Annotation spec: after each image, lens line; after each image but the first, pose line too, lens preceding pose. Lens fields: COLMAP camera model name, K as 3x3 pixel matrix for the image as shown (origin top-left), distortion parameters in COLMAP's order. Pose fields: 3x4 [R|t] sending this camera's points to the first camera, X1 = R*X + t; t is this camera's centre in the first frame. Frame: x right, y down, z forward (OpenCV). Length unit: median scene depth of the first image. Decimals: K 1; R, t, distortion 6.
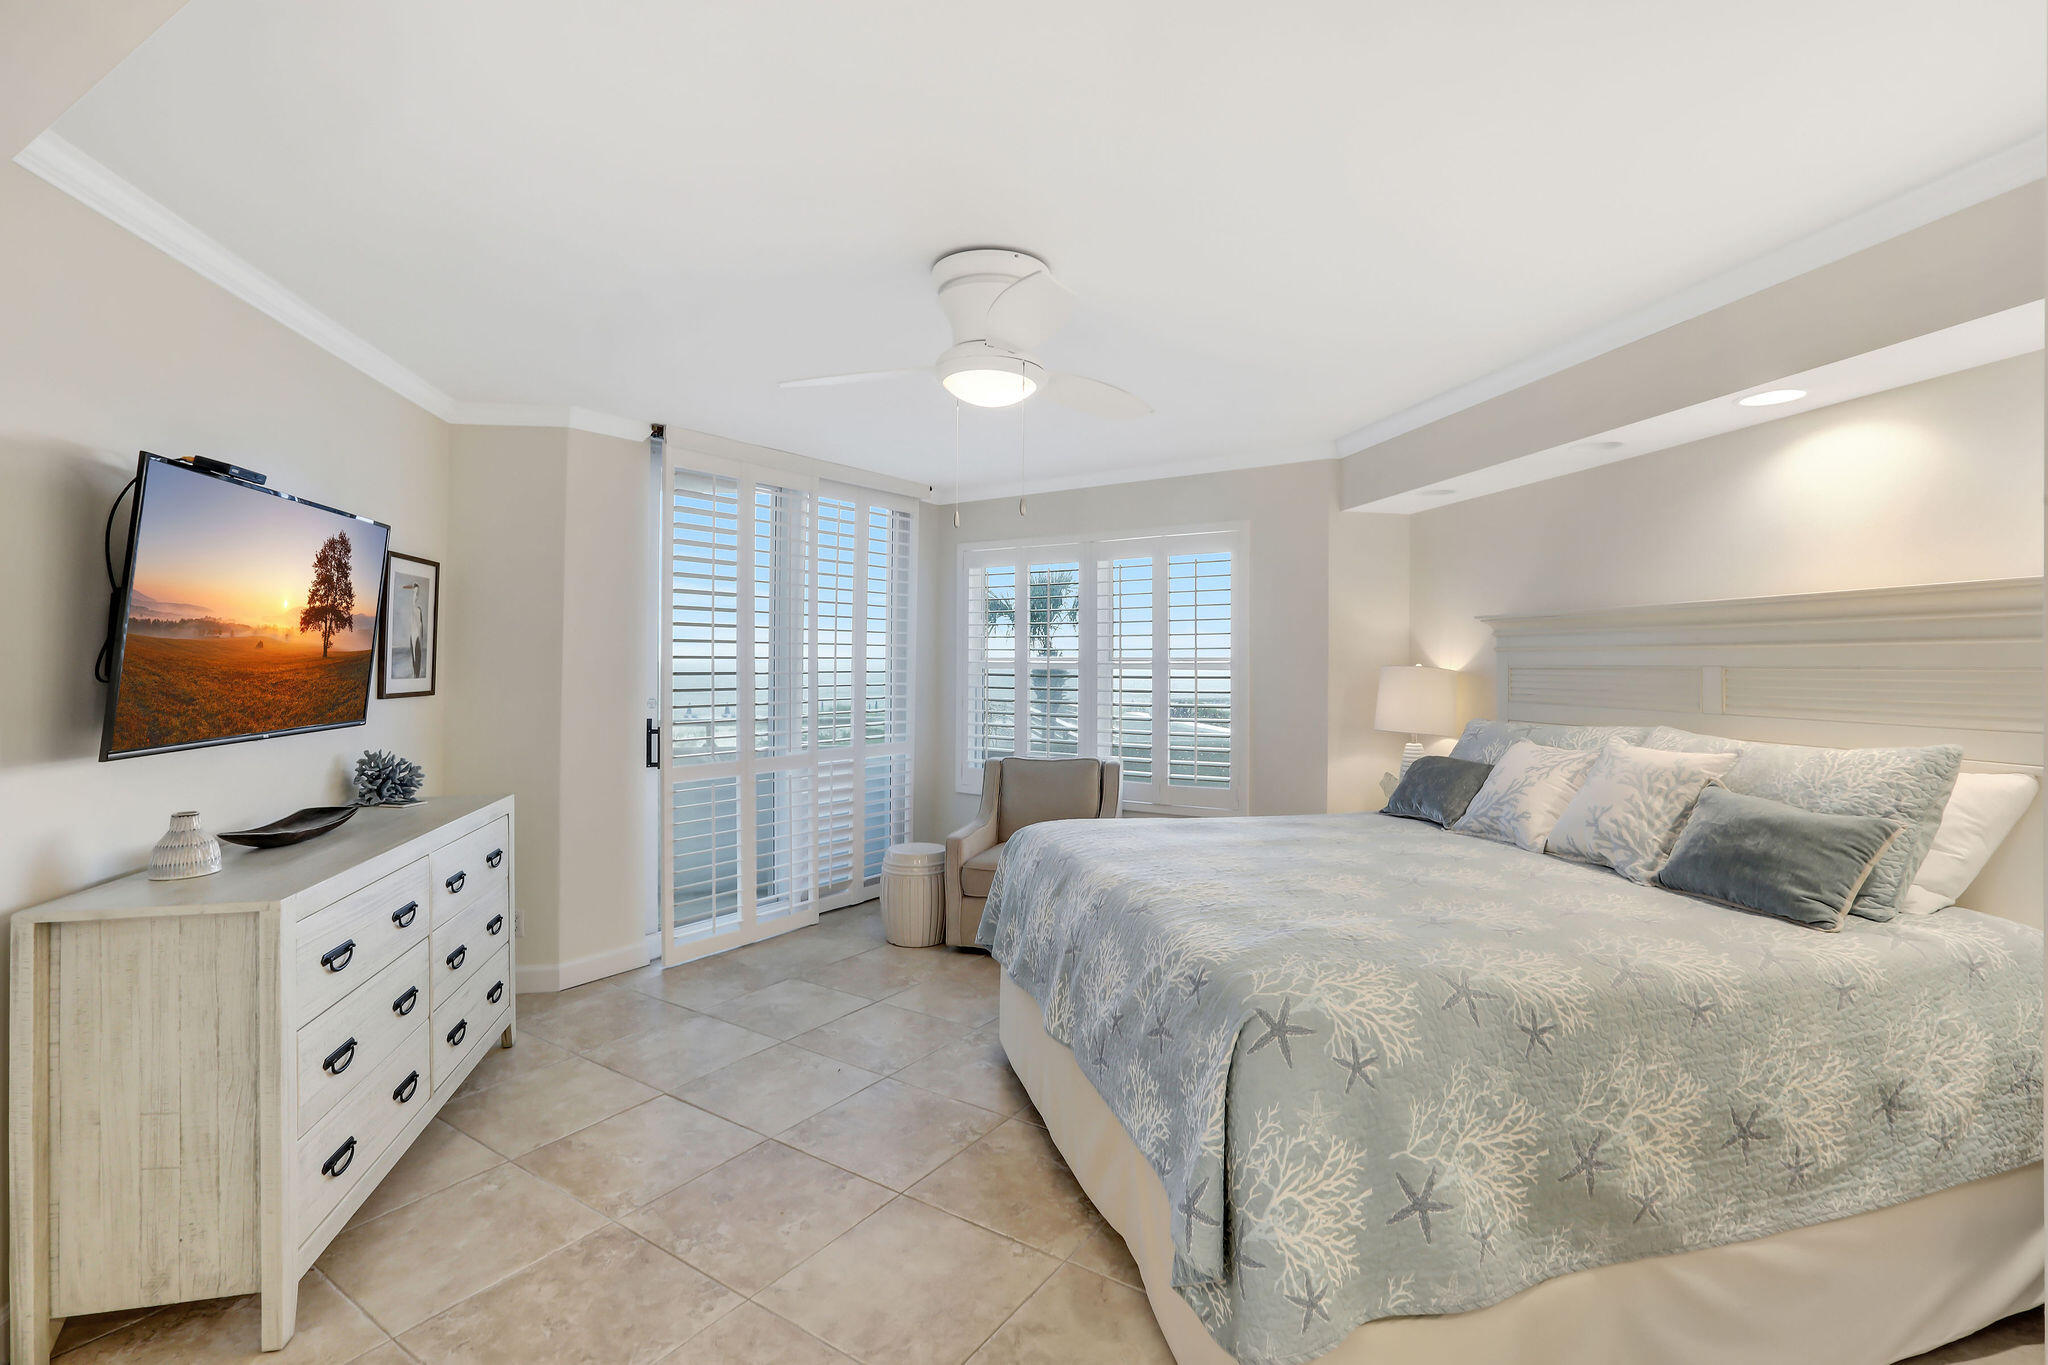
lens RADIAL K [[954.8, 0, 1022.9], [0, 954.8, 674.3], [0, 0, 1]] dist [-0.050230, 0.022374]
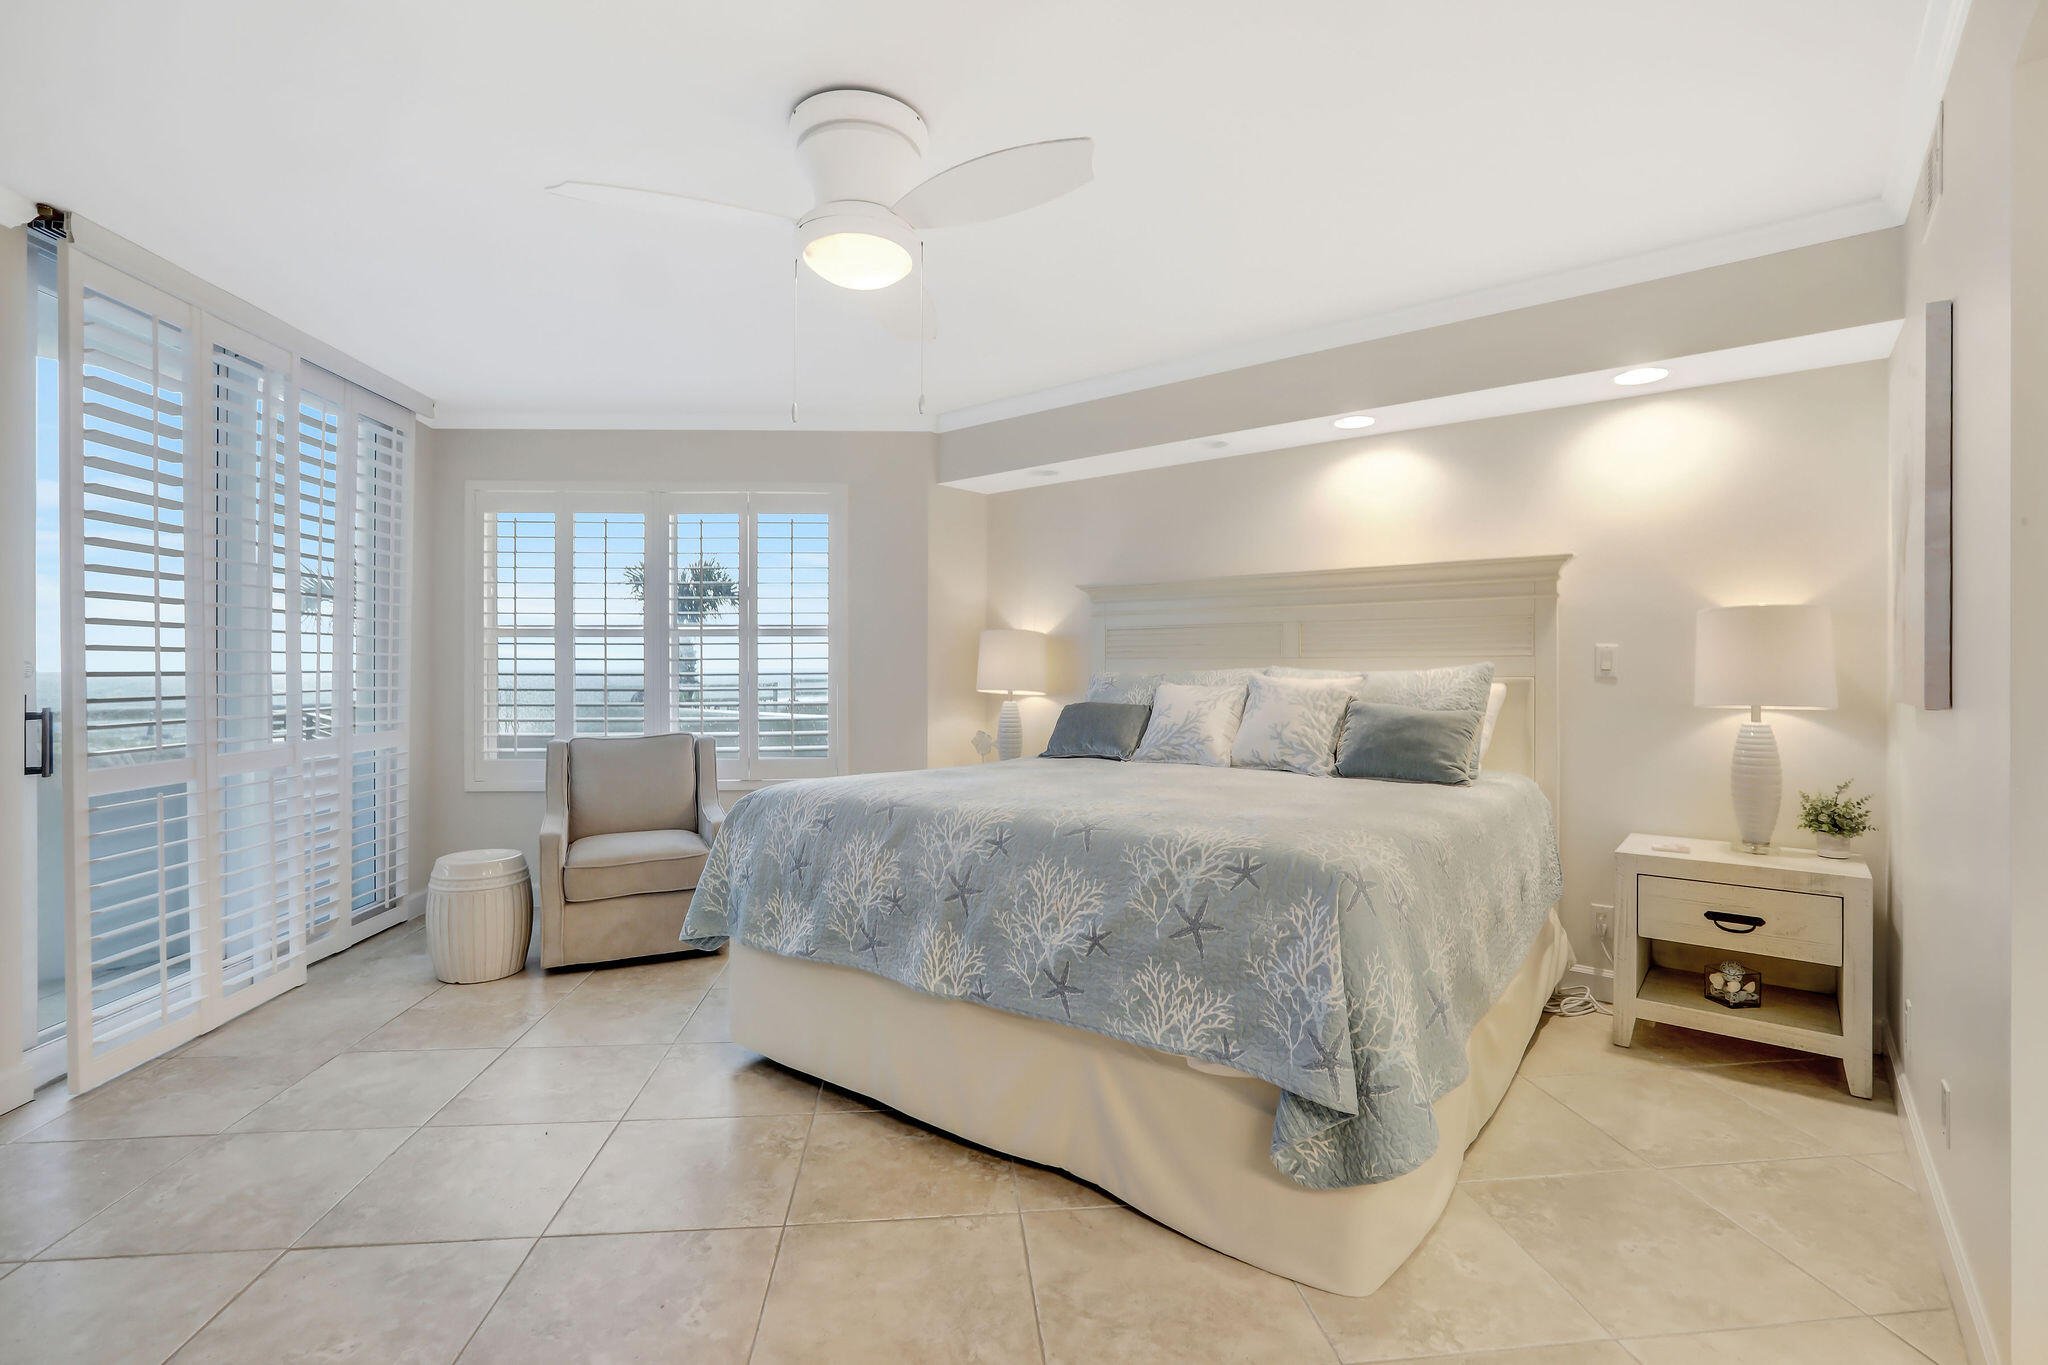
lens RADIAL K [[942.7, 0, 1036.3], [0, 942.7, 689.5], [0, 0, 1]] dist [-0.052501, 0.020896]
pose [[0.773737, -0.020495, 0.633176, -0.438368], [0.011500, 0.999766, 0.018309, 0.067567], [-0.633403, -0.006885, 0.773791, 0.224346]]
